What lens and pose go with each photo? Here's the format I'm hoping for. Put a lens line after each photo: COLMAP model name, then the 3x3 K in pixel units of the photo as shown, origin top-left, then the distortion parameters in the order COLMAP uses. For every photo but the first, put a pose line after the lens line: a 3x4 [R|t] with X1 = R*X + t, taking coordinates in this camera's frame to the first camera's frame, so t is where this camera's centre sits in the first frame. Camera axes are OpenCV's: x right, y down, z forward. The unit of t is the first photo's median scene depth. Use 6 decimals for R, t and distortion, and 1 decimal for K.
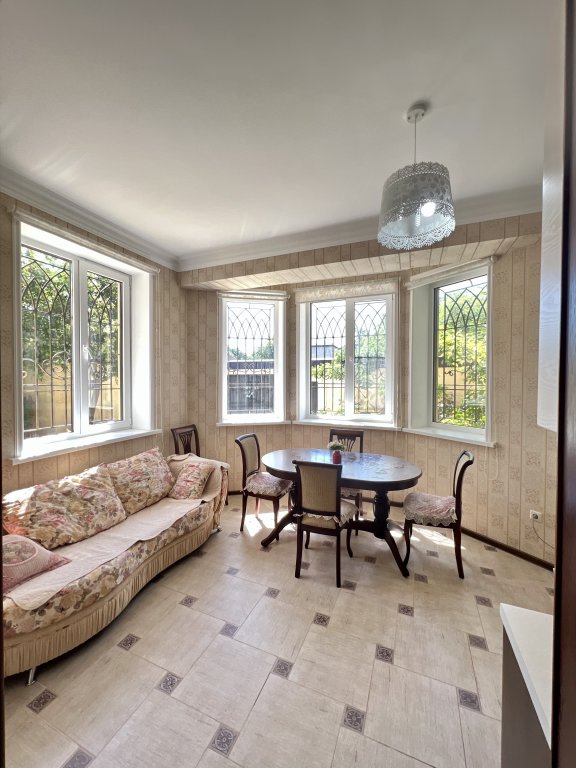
lens RADIAL K [[307.2, 0, 286.9], [0, 307.2, 384.5], [0, 0, 1]] dist [-0.003401, 0.000481]
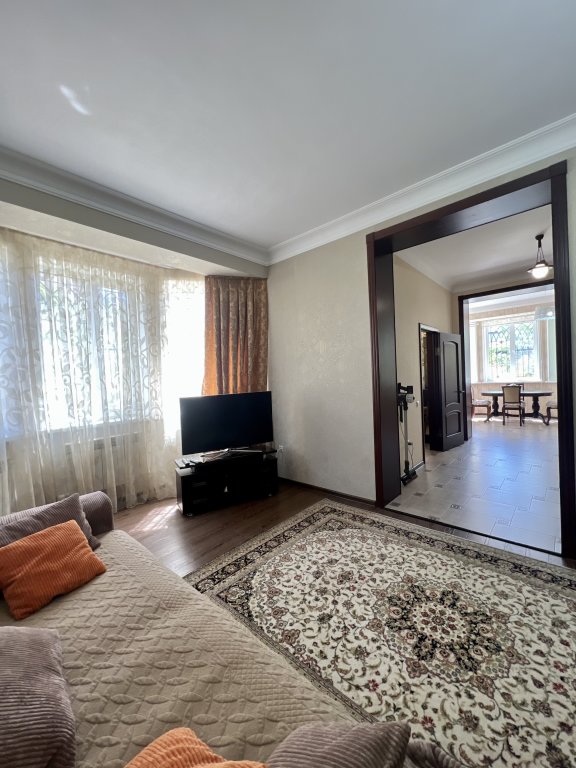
lens RADIAL K [[307.2, 0, 293.0], [0, 307.2, 384.1], [0, 0, 1]] dist [-0.003401, 0.000481]
pose [[0.947120, -0.022962, -0.320057, -1.244448], [0.029609, 0.999435, 0.015918, 0.145528], [0.319511, -0.024553, 0.947264, -3.270285]]
